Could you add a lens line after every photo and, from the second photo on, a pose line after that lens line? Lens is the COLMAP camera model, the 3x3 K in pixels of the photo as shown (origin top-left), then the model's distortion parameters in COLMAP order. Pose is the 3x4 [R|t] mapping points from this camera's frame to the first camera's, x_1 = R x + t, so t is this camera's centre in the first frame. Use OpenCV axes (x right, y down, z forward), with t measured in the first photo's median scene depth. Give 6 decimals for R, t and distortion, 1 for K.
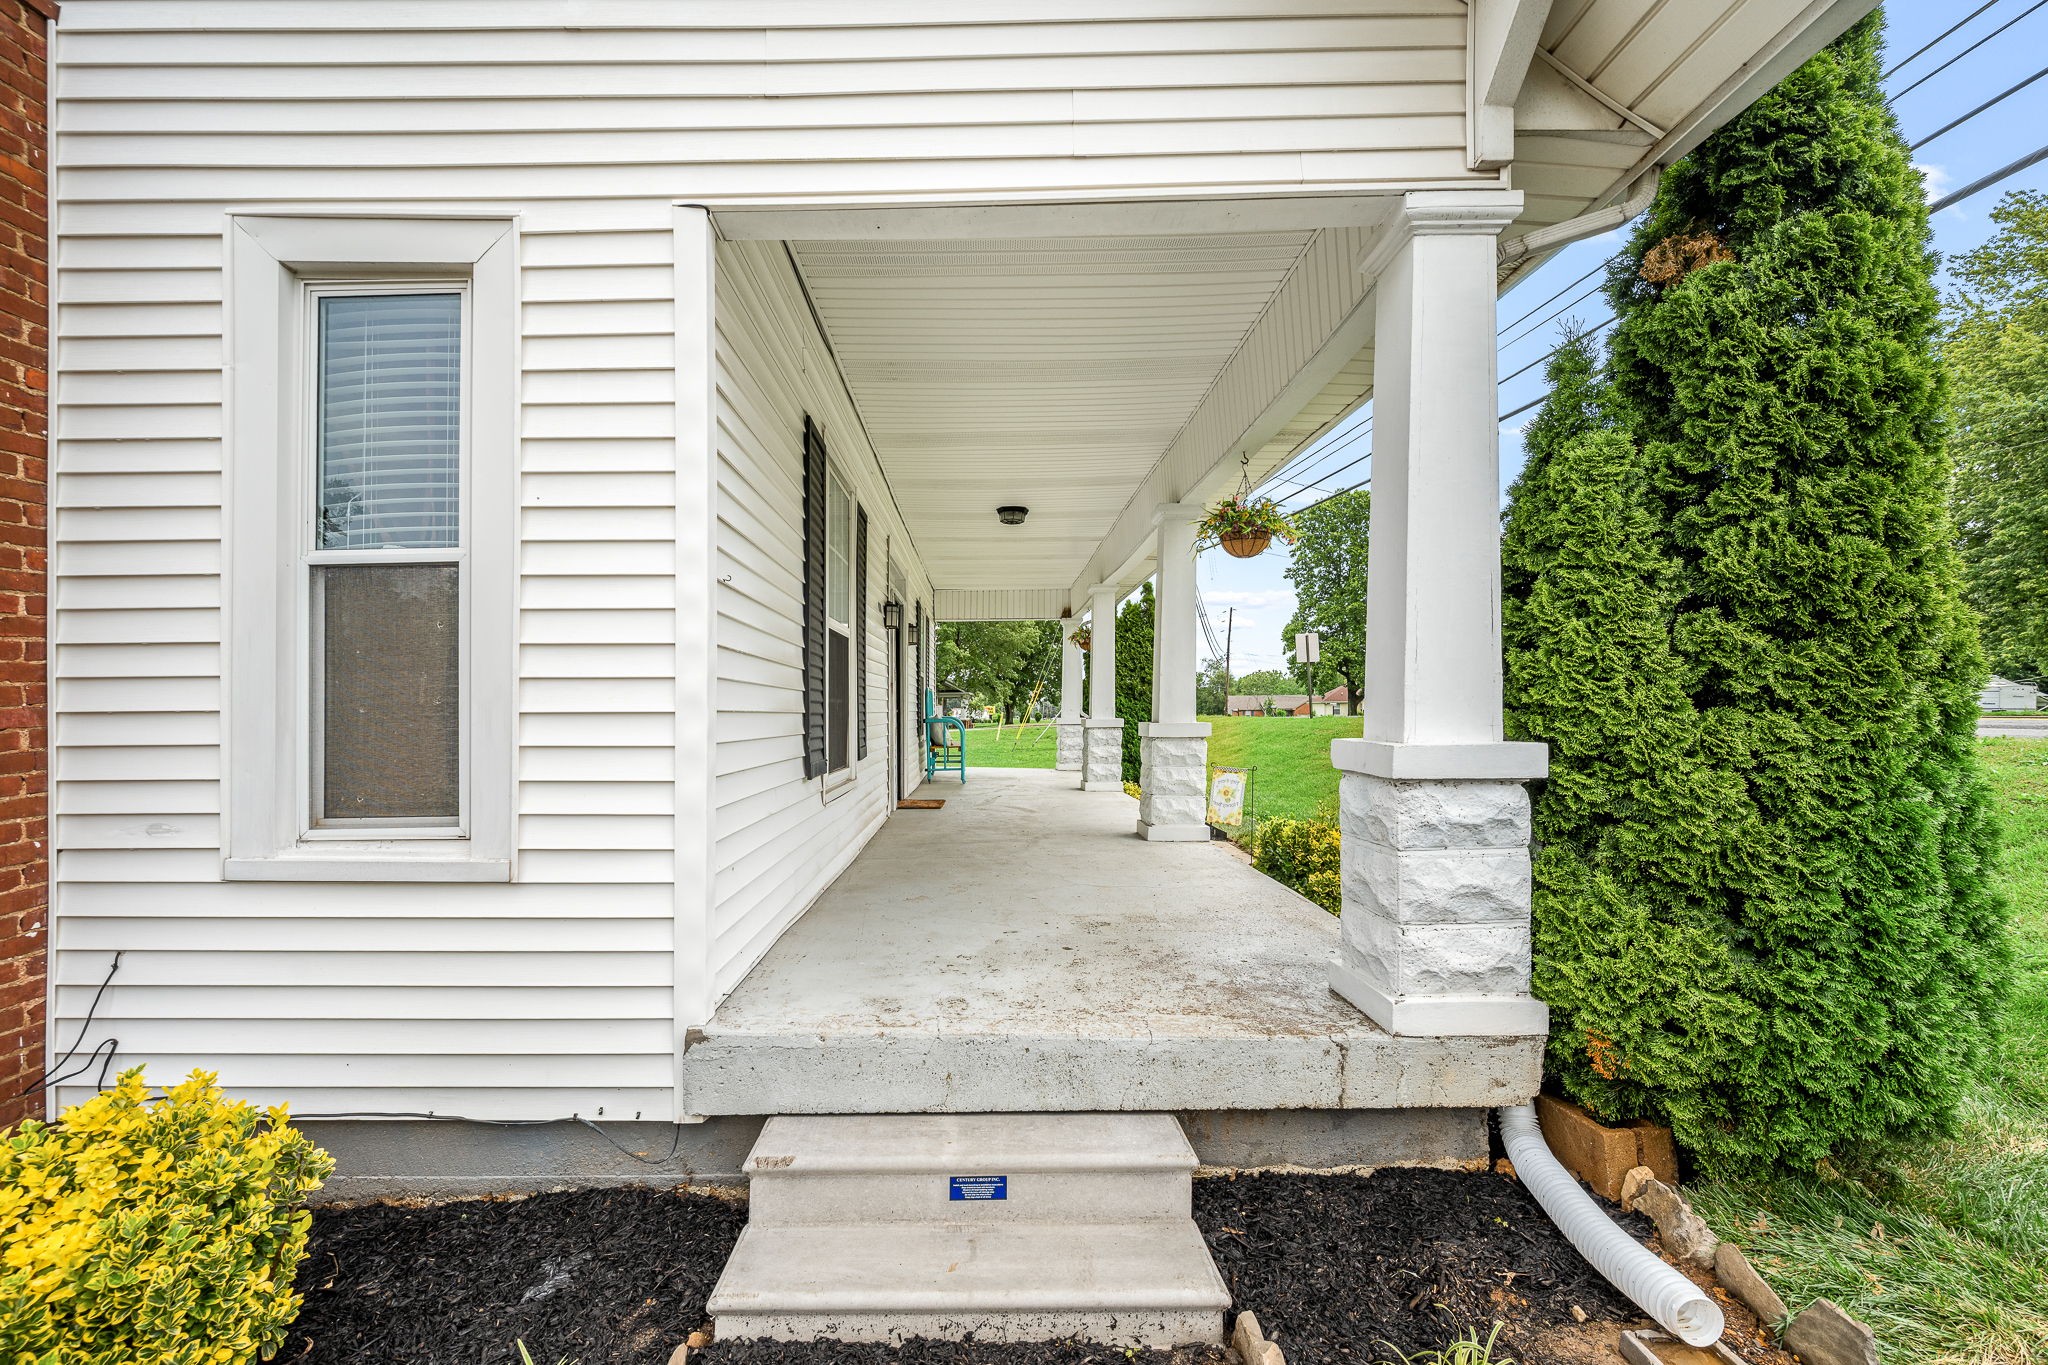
lens RADIAL K [[833.7, 0, 987.4], [0, 833.7, 679.5], [0, 0, 1]] dist [-0.001337, -0.000151]
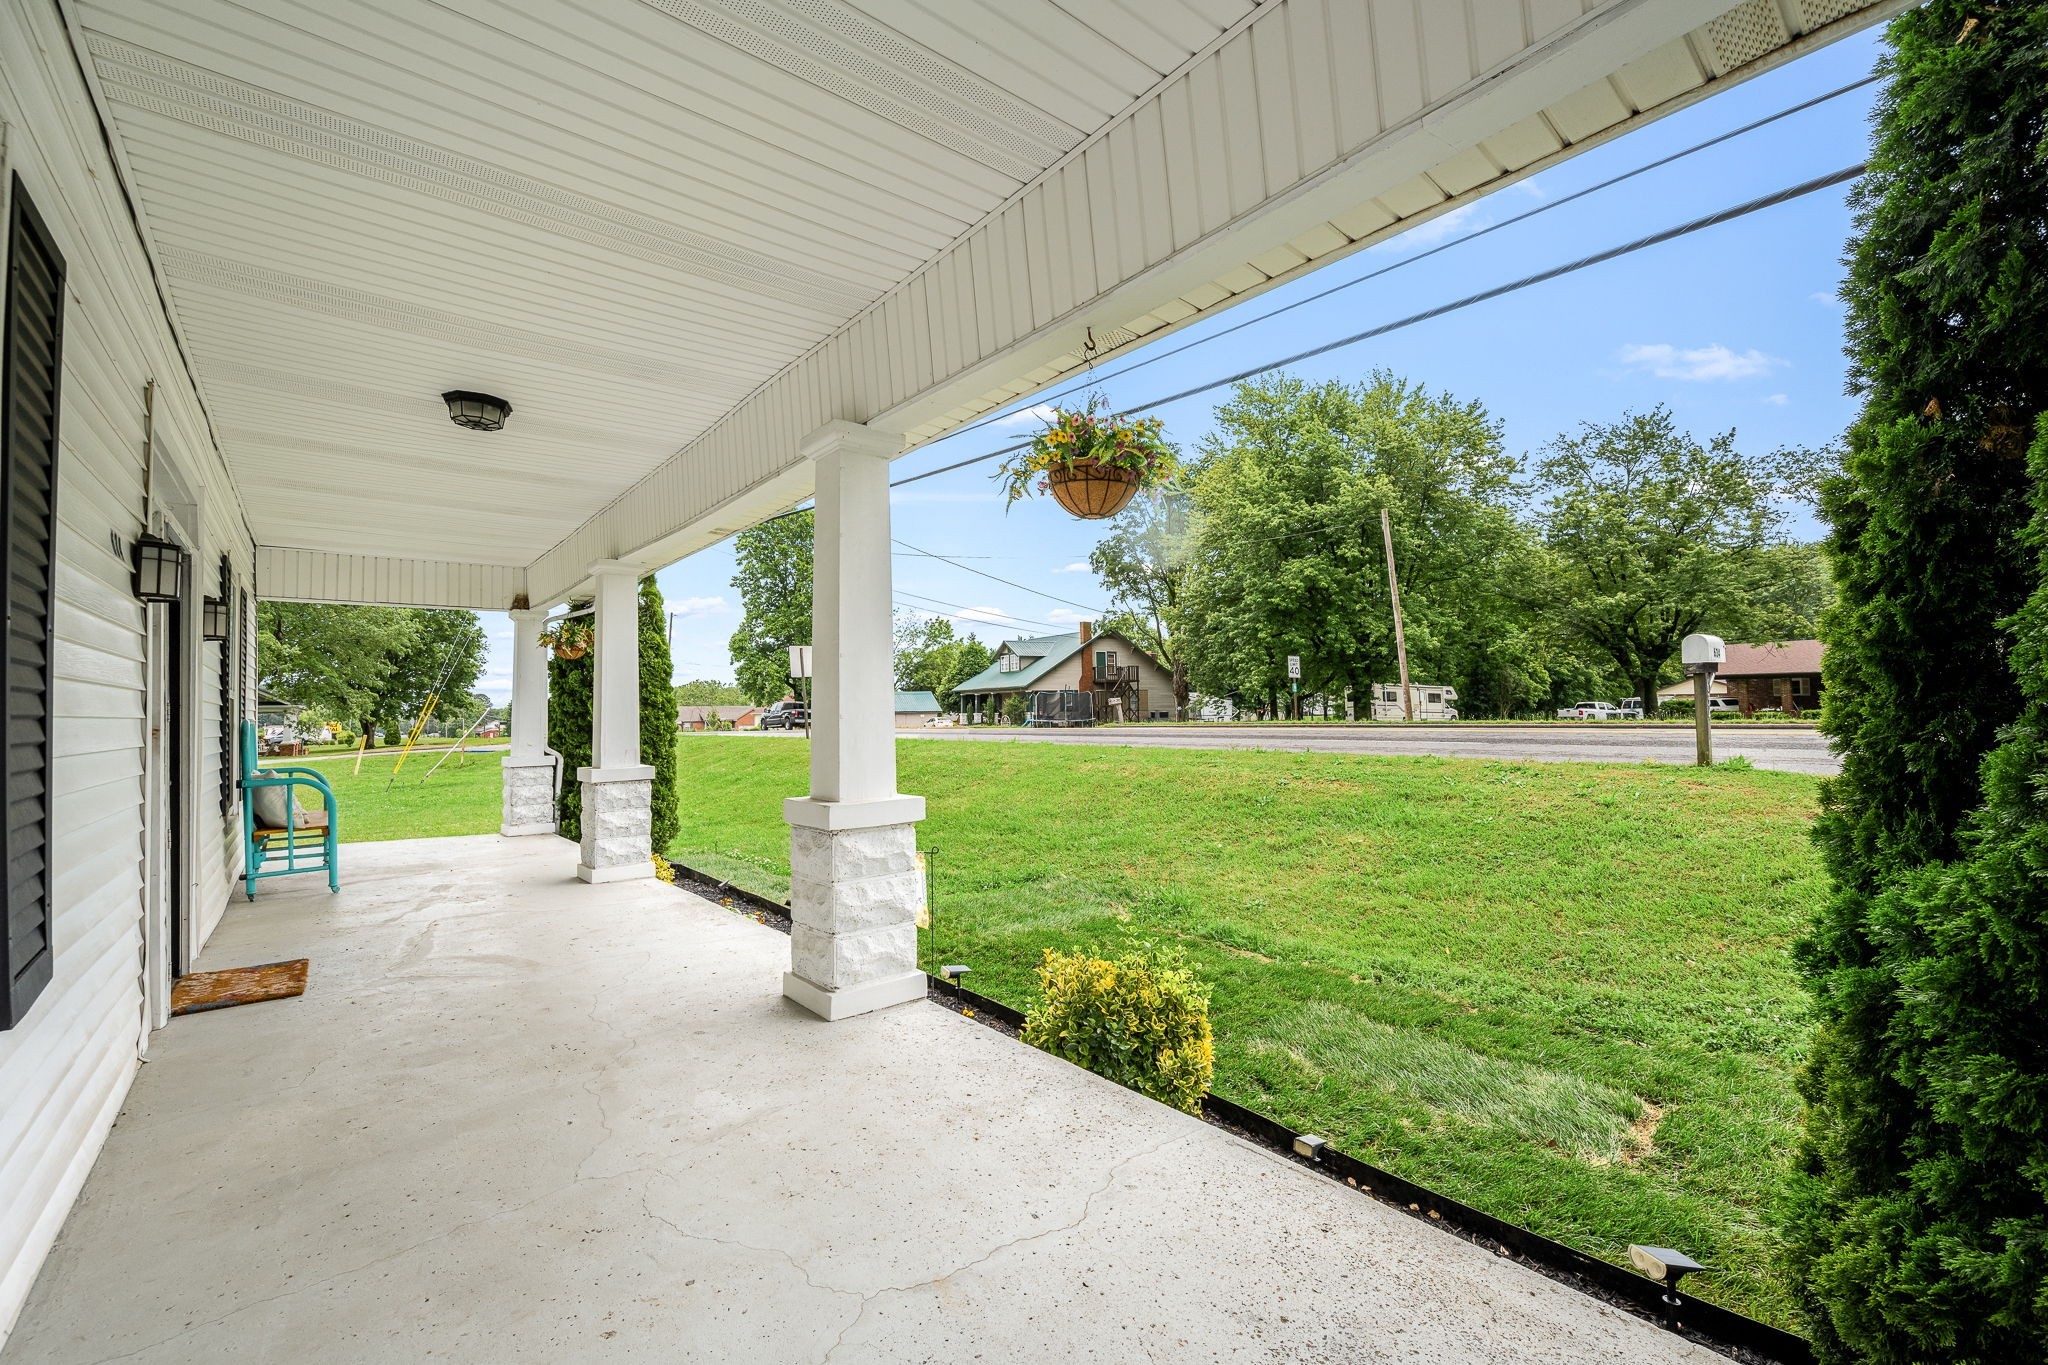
lens RADIAL K [[826.6, 0, 1027.8], [0, 826.6, 690.4], [0, 0, 1]] dist [-0.001027, -0.000161]
pose [[0.760241, 0.009197, 0.649576, -0.078540], [-0.010412, 0.999944, -0.001971, -0.030441], [-0.649558, -0.005265, 0.760294, 0.611237]]
